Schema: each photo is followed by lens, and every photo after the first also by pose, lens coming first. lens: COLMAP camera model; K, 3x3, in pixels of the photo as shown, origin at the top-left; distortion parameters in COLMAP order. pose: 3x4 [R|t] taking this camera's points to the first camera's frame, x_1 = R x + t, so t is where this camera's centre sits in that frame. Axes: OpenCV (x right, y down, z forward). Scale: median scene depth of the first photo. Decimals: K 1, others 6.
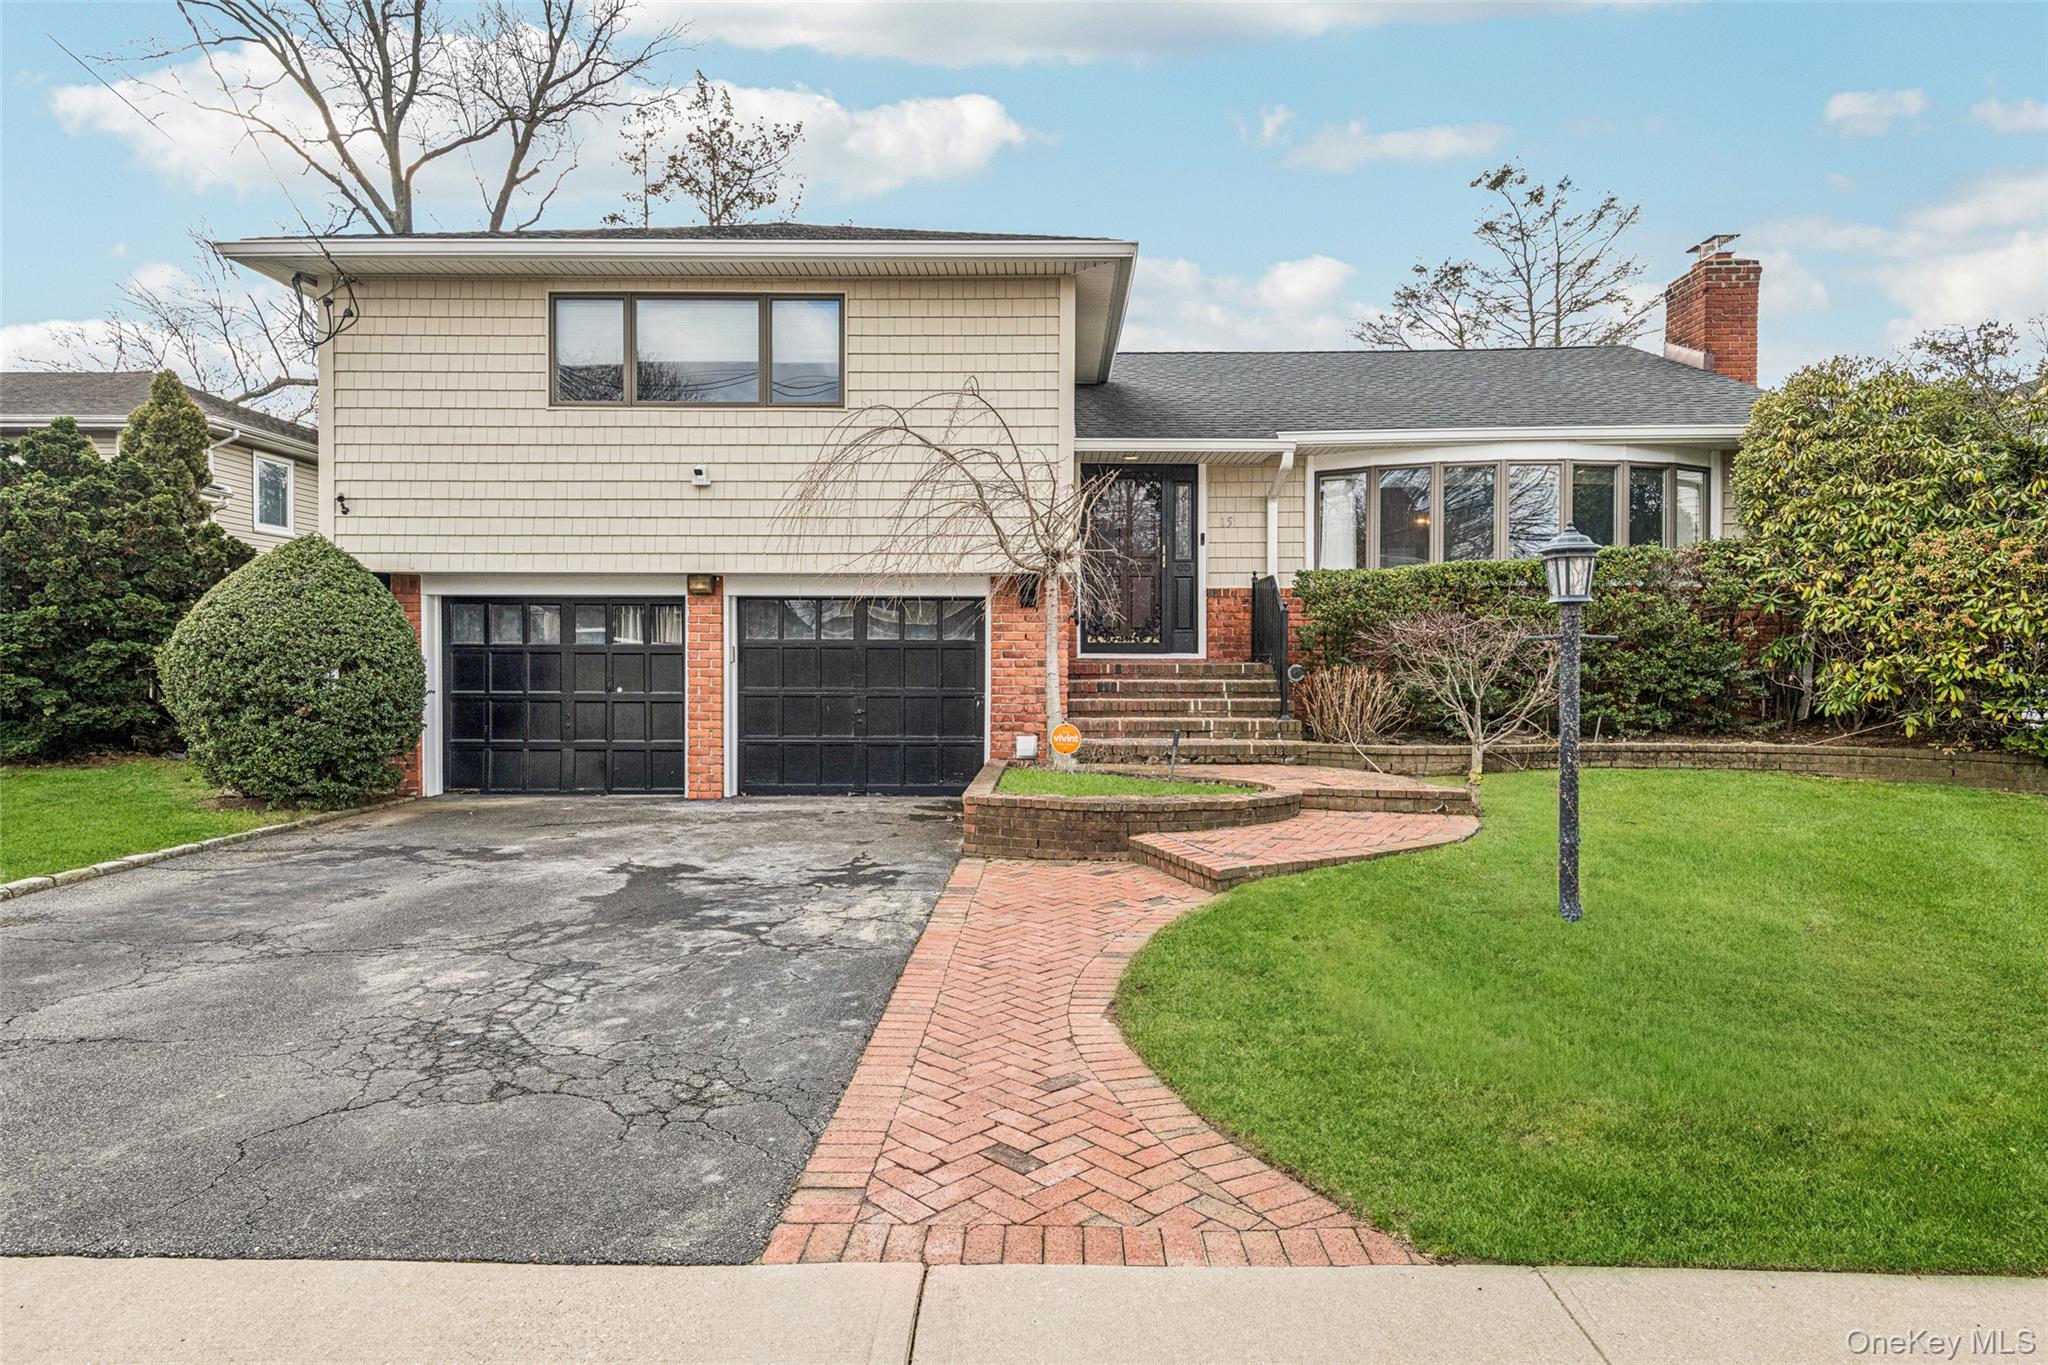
lens RADIAL K [[1187.3, 0, 1030.1], [0, 1187.3, 663.2], [0, 0, 1]] dist [0.037697, 0.000064]
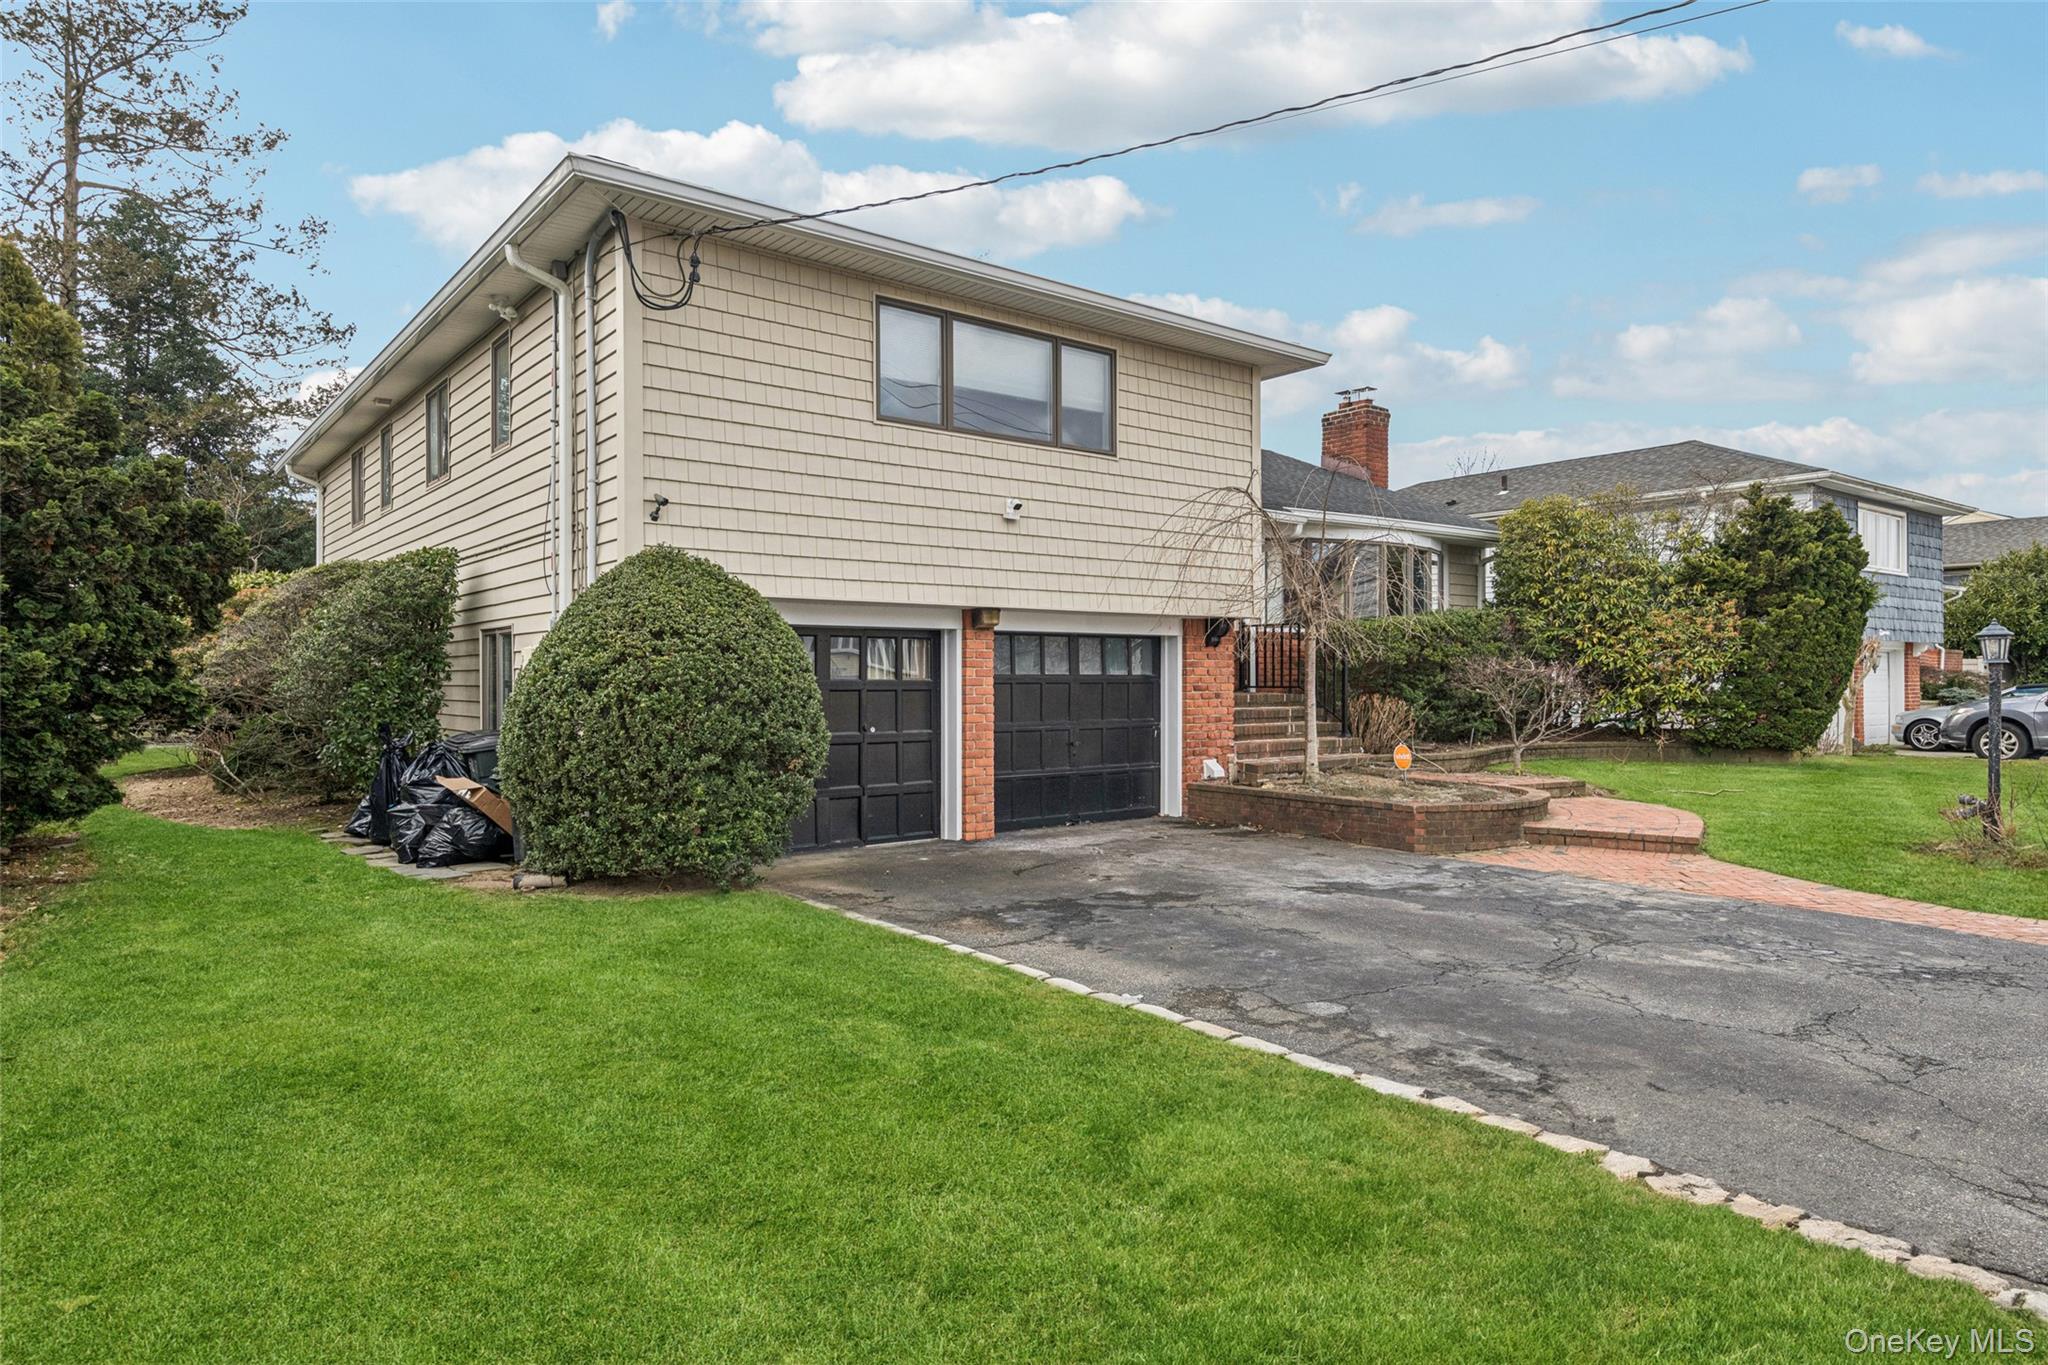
lens RADIAL K [[1187.3, 0, 1027.7], [0, 1187.3, 679.0], [0, 0, 1]] dist [0.037697, 0.000064]
pose [[0.781733, -0.003784, 0.623602, -0.858615], [0.006168, 0.999980, -0.001665, -0.015022], [-0.623583, 0.005148, 0.781740, 0.216943]]
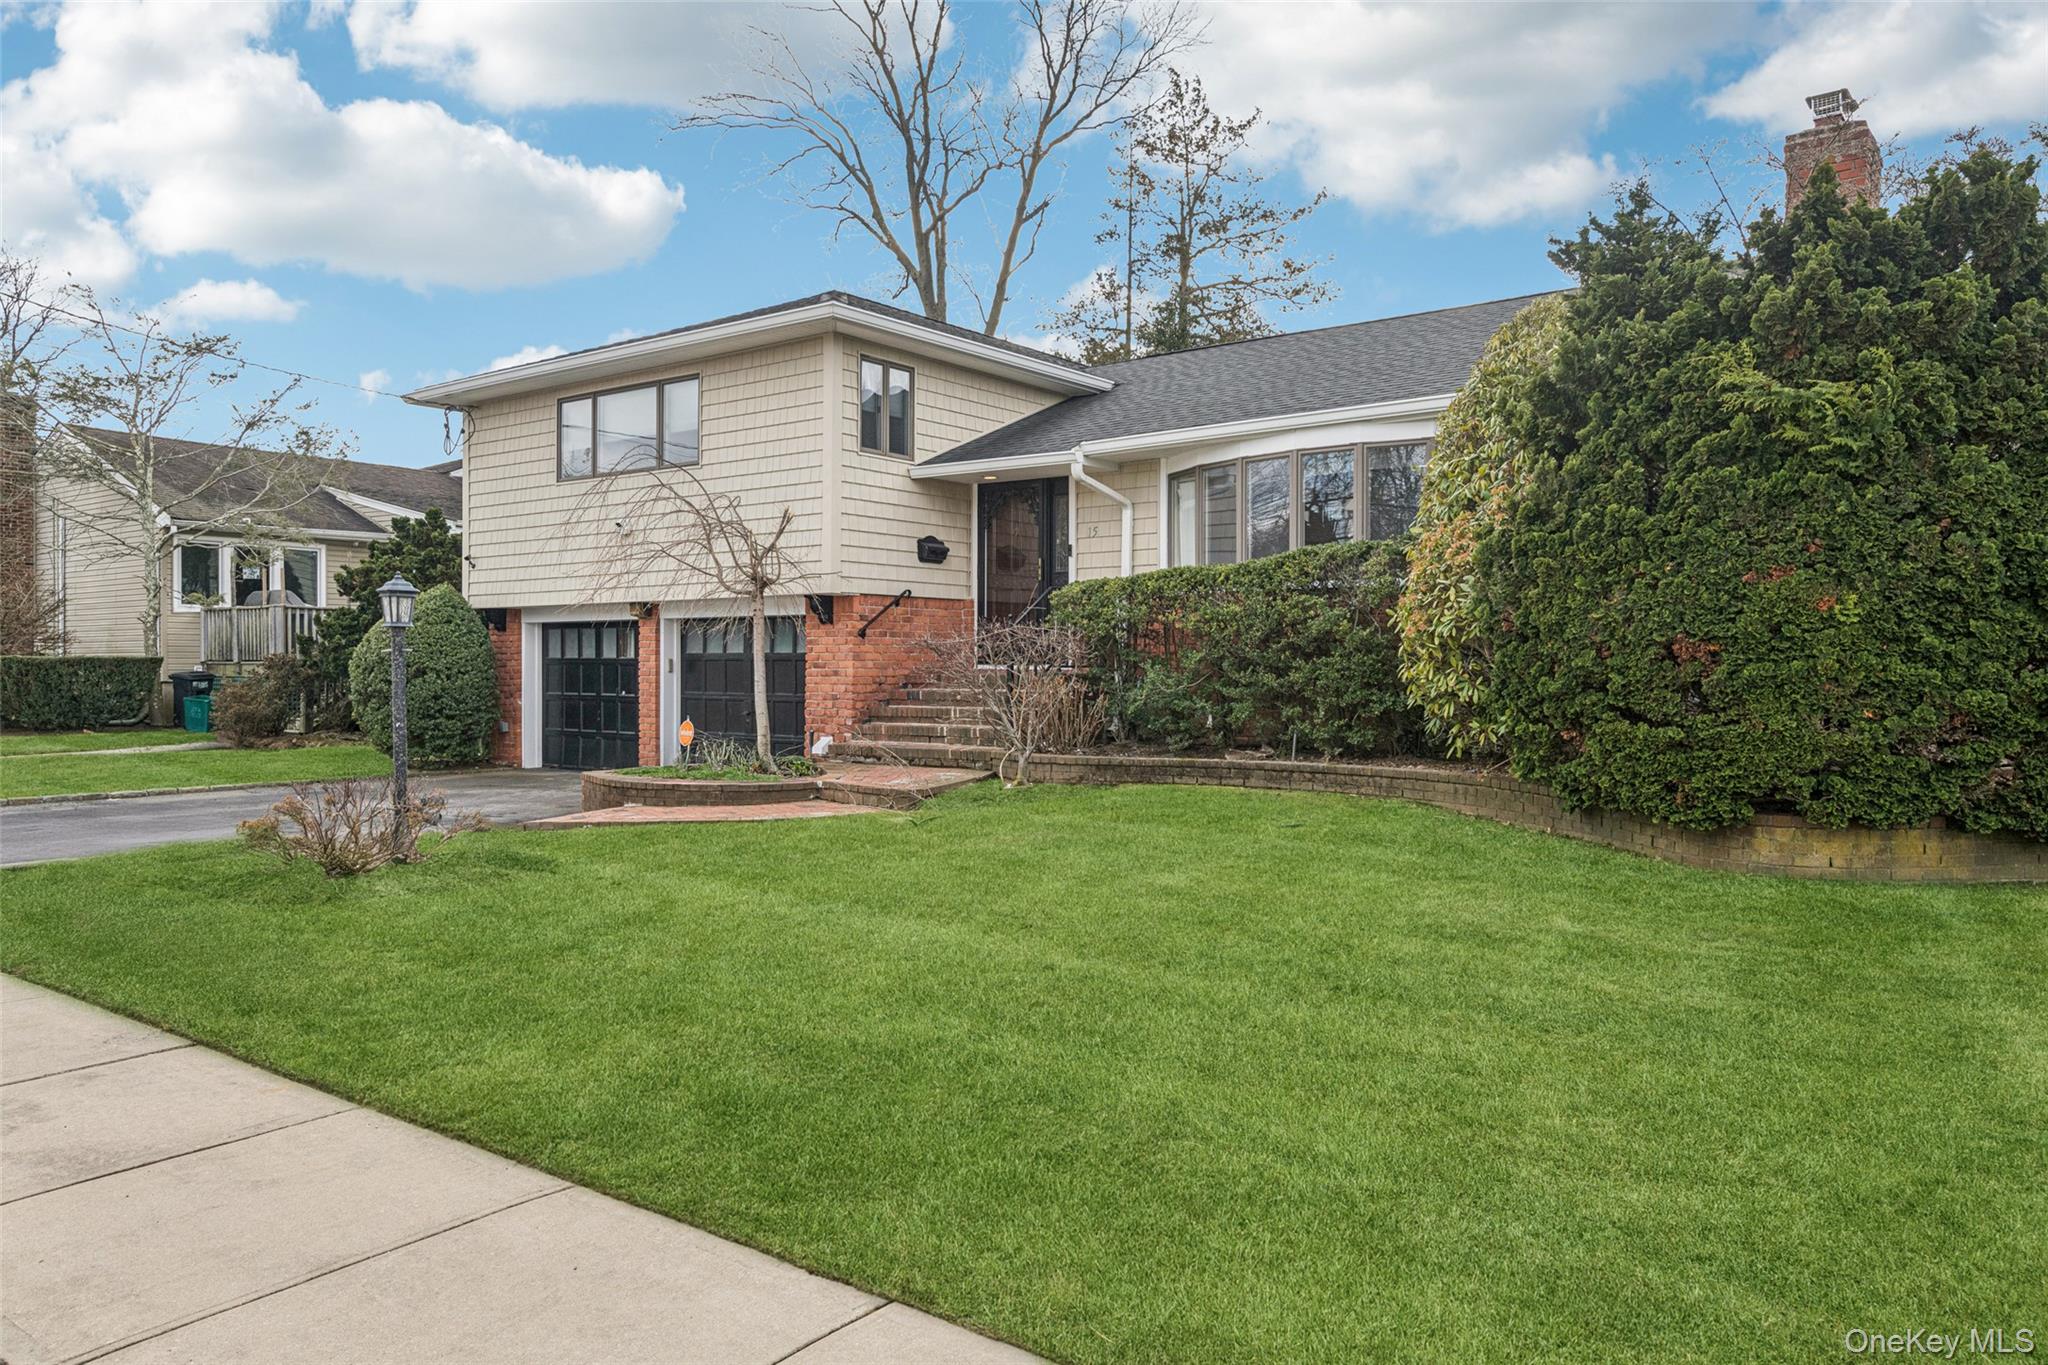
lens RADIAL K [[1392.3, 0, 1033.9], [0, 1392.3, 686.3], [0, 0, 1]] dist [-0.000850, -0.000106]
pose [[0.815782, 0.008173, -0.578302, 0.940722], [-0.002939, 0.999946, 0.009986, -0.000979], [0.578352, -0.006447, 0.815762, 0.023648]]
